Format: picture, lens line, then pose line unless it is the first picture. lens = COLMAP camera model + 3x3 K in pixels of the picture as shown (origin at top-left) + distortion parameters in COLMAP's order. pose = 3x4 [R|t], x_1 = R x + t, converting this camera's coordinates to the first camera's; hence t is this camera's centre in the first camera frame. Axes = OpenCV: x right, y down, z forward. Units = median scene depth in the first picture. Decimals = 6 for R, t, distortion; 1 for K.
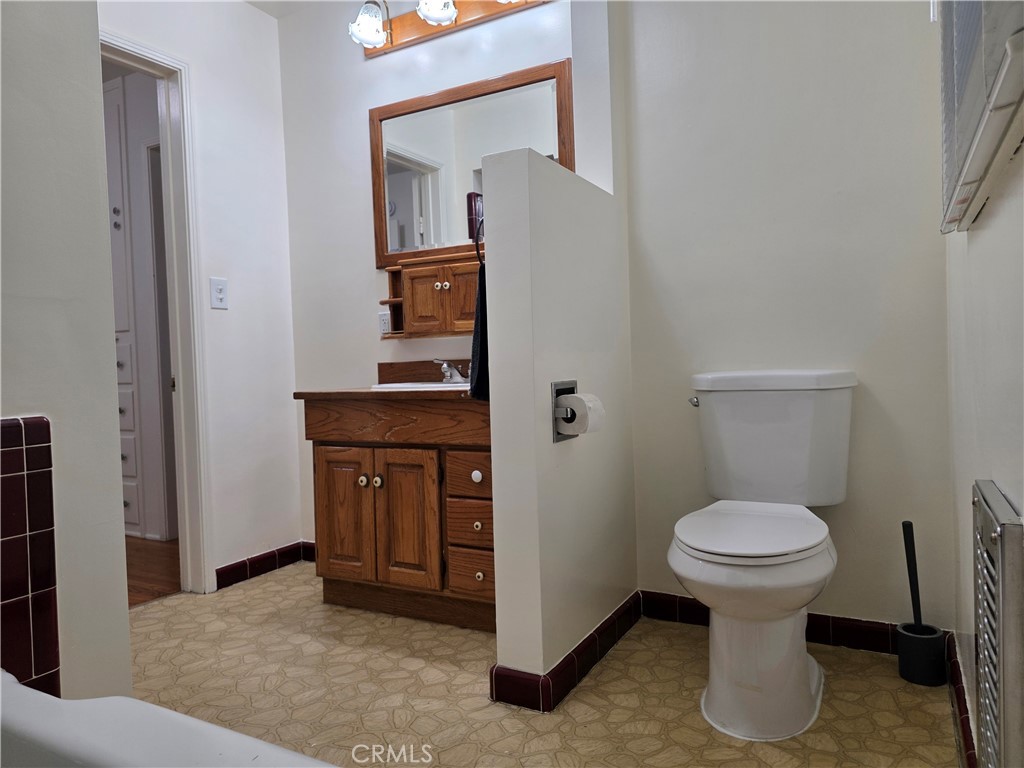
lens RADIAL K [[696.0, 0, 511.1], [0, 696.0, 370.2], [0, 0, 1]] dist [0.029523, -0.029015]
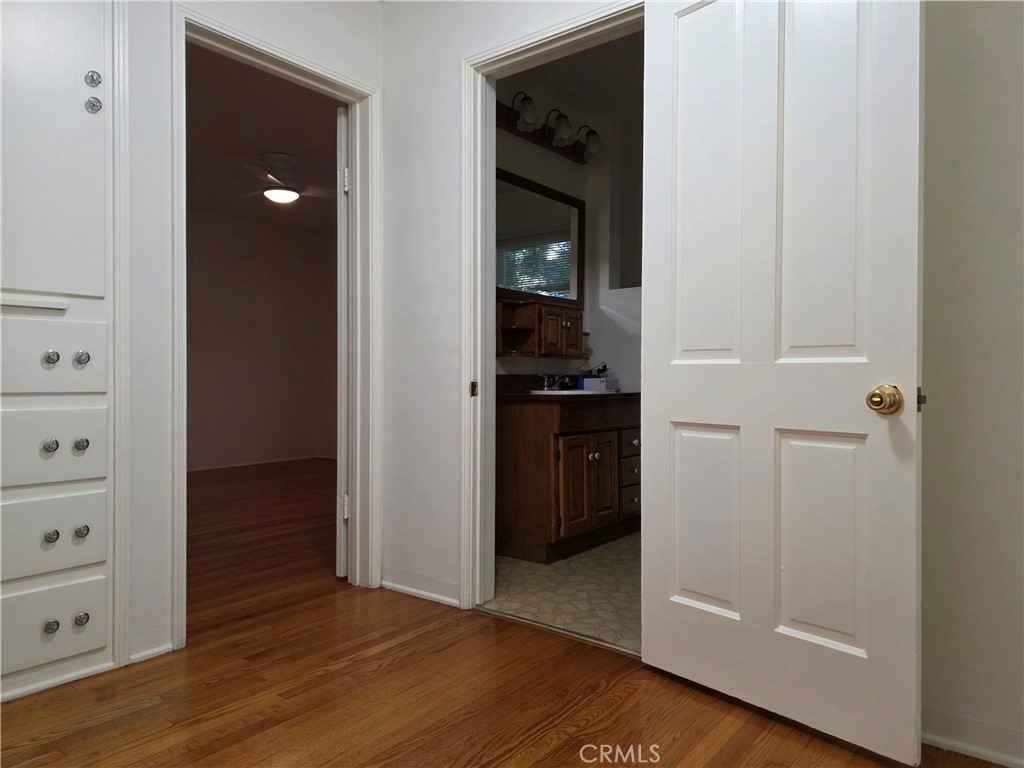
lens RADIAL K [[691.7, 0, 517.0], [0, 691.7, 380.2], [0, 0, 1]] dist [0.037007, -0.029461]
pose [[0.153496, 0.032601, 0.987611, -1.720837], [0.010620, 0.999343, -0.034638, 0.051584], [-0.988092, 0.015805, 0.153049, 0.979320]]
